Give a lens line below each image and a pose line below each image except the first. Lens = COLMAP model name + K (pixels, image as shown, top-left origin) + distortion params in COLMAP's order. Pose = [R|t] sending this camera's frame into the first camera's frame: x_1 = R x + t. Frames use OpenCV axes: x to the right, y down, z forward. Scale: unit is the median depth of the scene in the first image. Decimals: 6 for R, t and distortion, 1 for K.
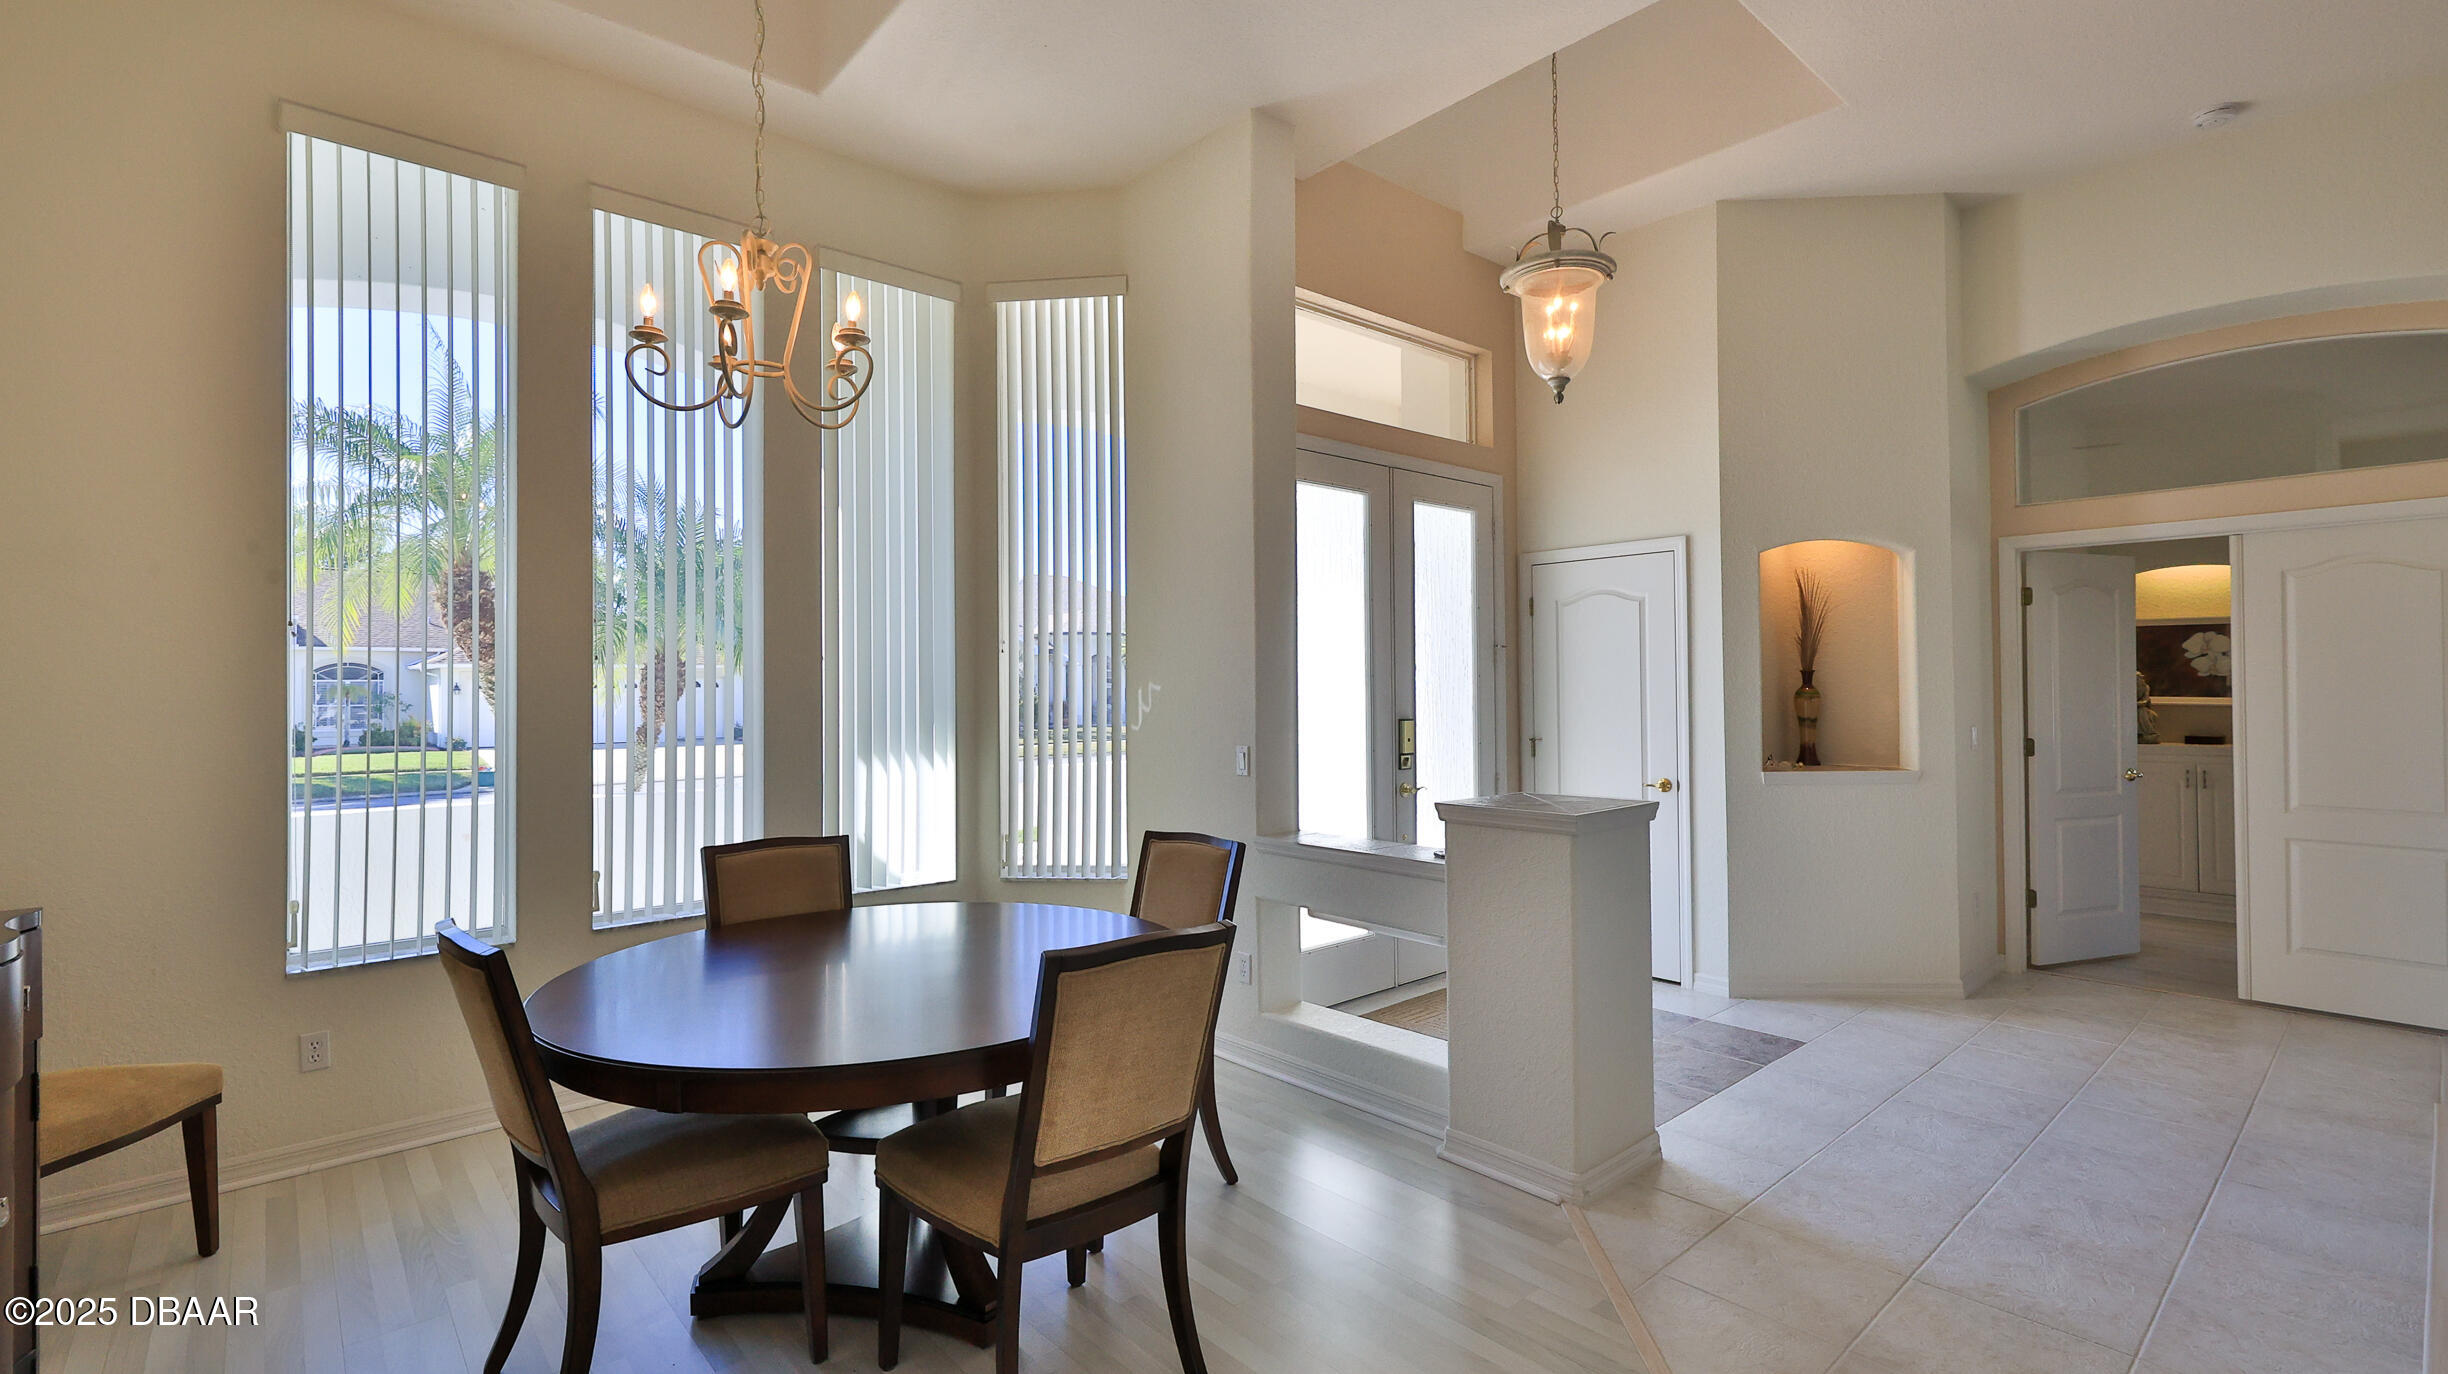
lens RADIAL K [[1080.2, 0, 1210.5], [0, 1080.2, 677.3], [0, 0, 1]] dist [0.000157, -0.000767]
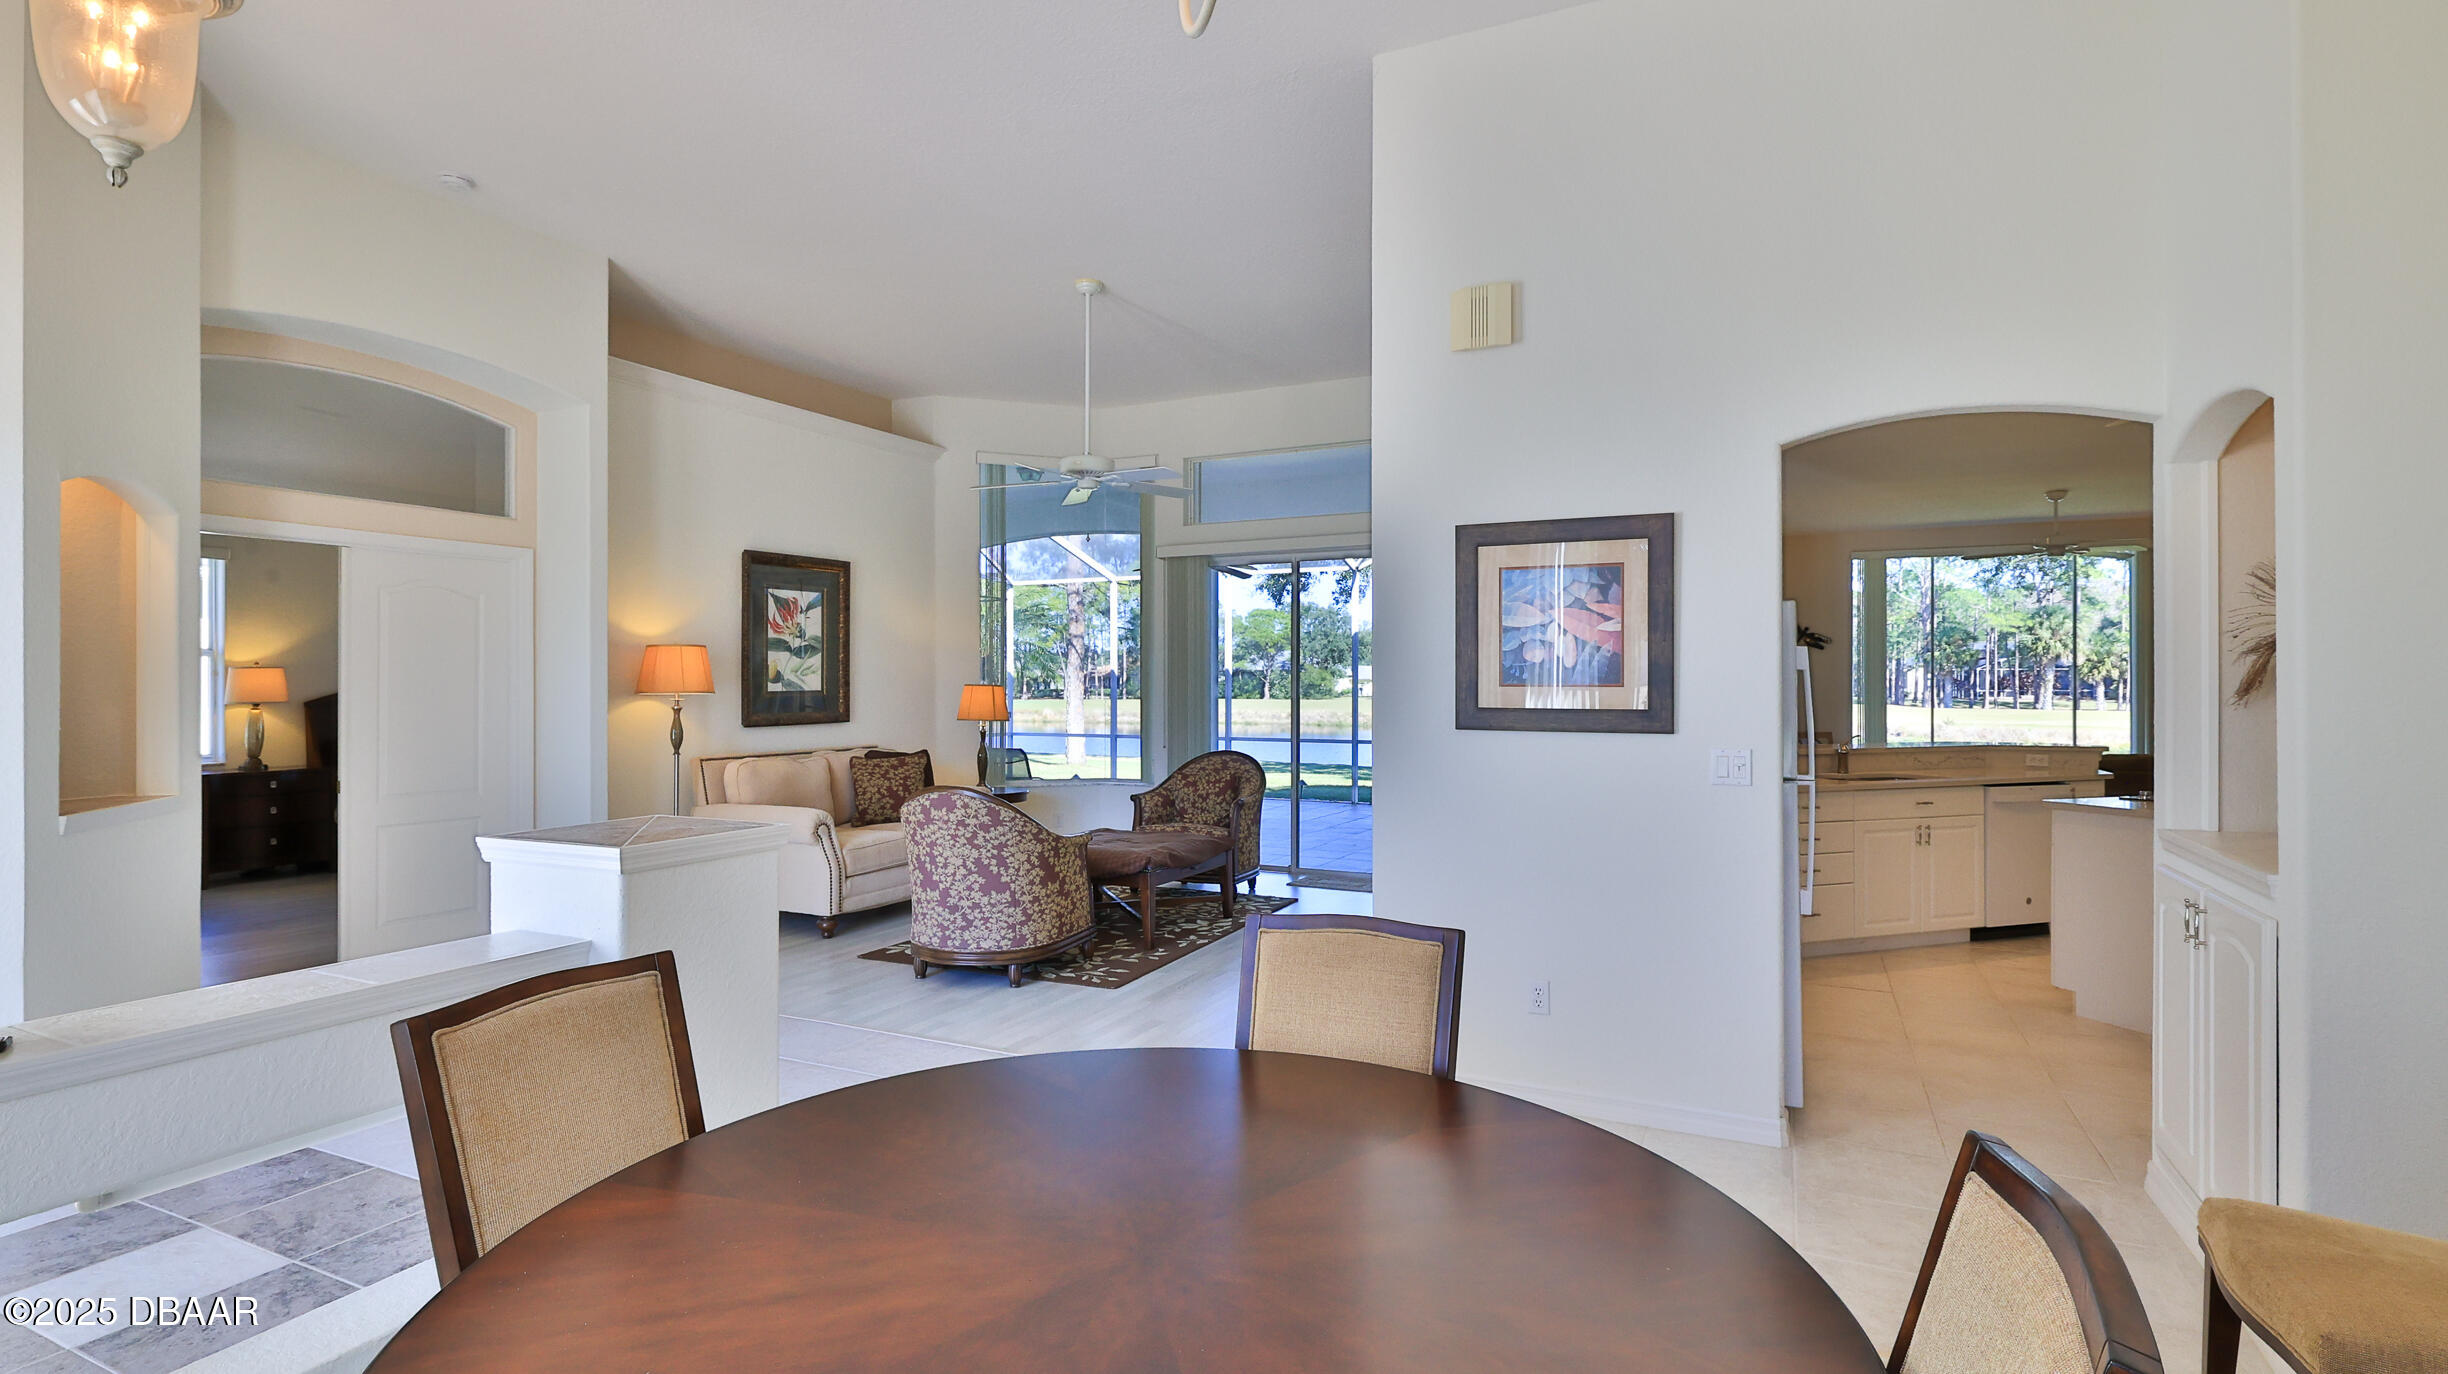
lens RADIAL K [[1155.5, 0, 1222.9], [0, 1155.5, 681.9], [0, 0, 1]] dist [0.002432, 0.000378]
pose [[-0.390893, 0.011114, 0.920369, -0.407475], [-0.005779, 0.999878, -0.014529, 0.011530], [-0.920418, -0.010998, -0.390781, 0.616803]]
